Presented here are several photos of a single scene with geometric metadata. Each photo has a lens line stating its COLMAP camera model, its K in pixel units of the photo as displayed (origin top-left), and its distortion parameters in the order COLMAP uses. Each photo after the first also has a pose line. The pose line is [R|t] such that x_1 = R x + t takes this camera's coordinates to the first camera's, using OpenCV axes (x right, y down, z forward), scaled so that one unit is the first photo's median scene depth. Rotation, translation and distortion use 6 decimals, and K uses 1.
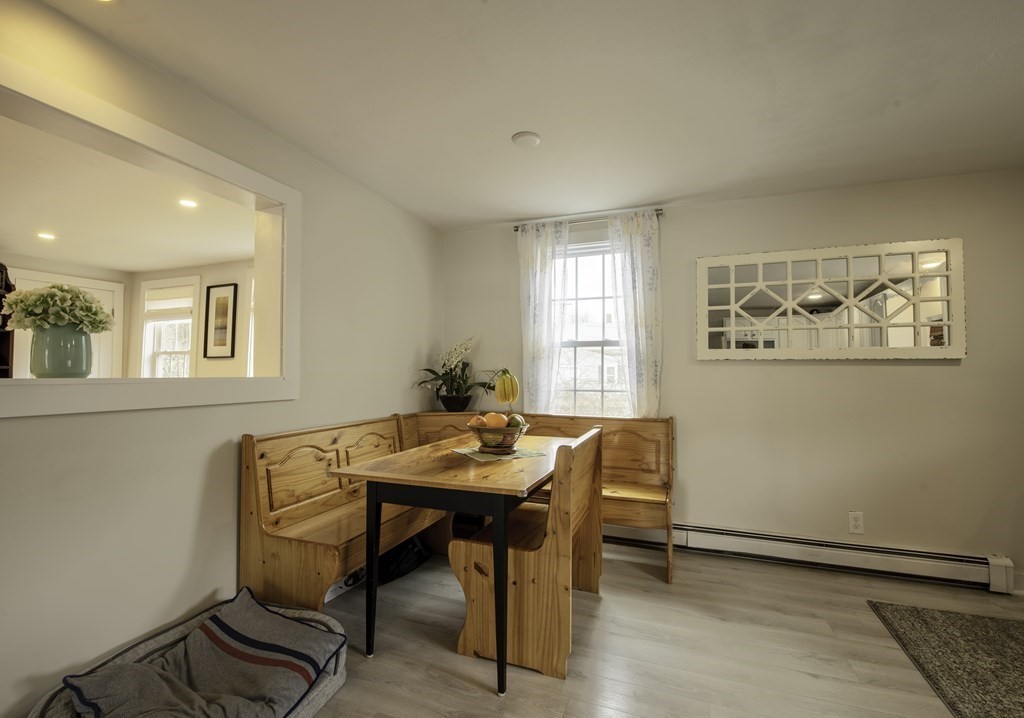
lens RADIAL K [[461.7, 0, 512.0], [0, 461.7, 359.0], [0, 0, 1]] dist [0.001575, -0.007282]
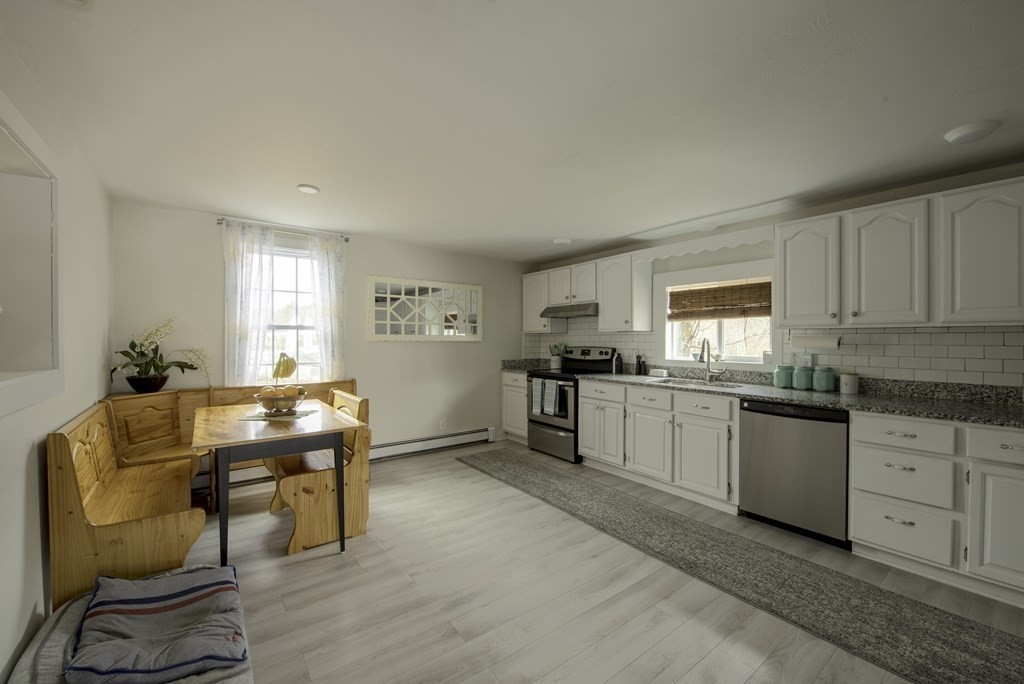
lens RADIAL K [[417.4, 0, 512.0], [0, 417.4, 342.0], [0, 0, 1]] dist [0.000879, 0.000060]
pose [[0.522012, -0.007766, 0.852903, -0.545114], [-0.027022, 0.999306, 0.025638, -0.043720], [-0.852510, -0.036431, 0.521440, -0.147277]]
